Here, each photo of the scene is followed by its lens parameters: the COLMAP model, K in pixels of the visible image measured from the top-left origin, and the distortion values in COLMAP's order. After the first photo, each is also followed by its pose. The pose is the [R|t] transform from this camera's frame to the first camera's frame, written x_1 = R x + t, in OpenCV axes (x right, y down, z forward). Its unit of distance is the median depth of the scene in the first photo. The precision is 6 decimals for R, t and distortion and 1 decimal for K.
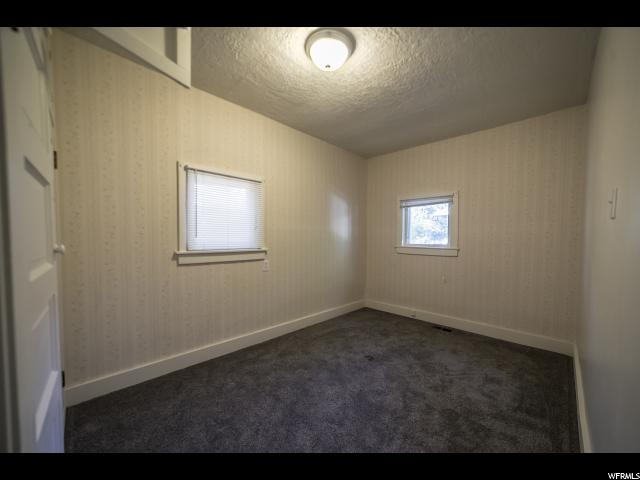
lens RADIAL K [[247.3, 0, 324.5], [0, 247.3, 247.8], [0, 0, 1]] dist [-0.018238, 0.007096]
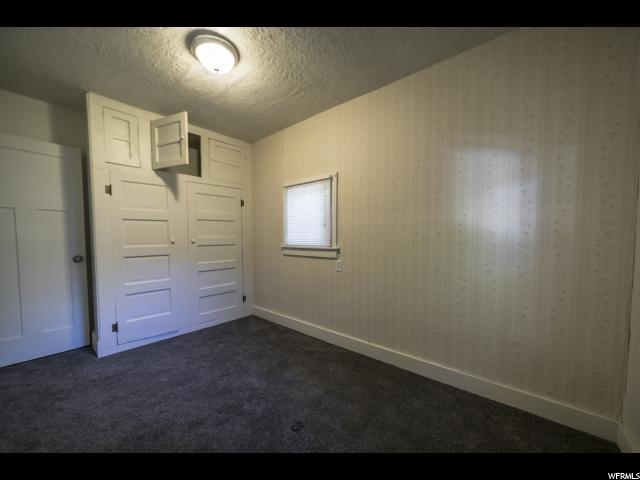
lens RADIAL K [[247.3, 0, 324.5], [0, 247.3, 247.8], [0, 0, 1]] dist [-0.018238, 0.007096]
pose [[0.064793, 0.036213, -0.997241, 0.704731], [-0.041789, 0.998563, 0.033546, -0.024033], [0.997023, 0.039500, 0.066213, 0.905850]]
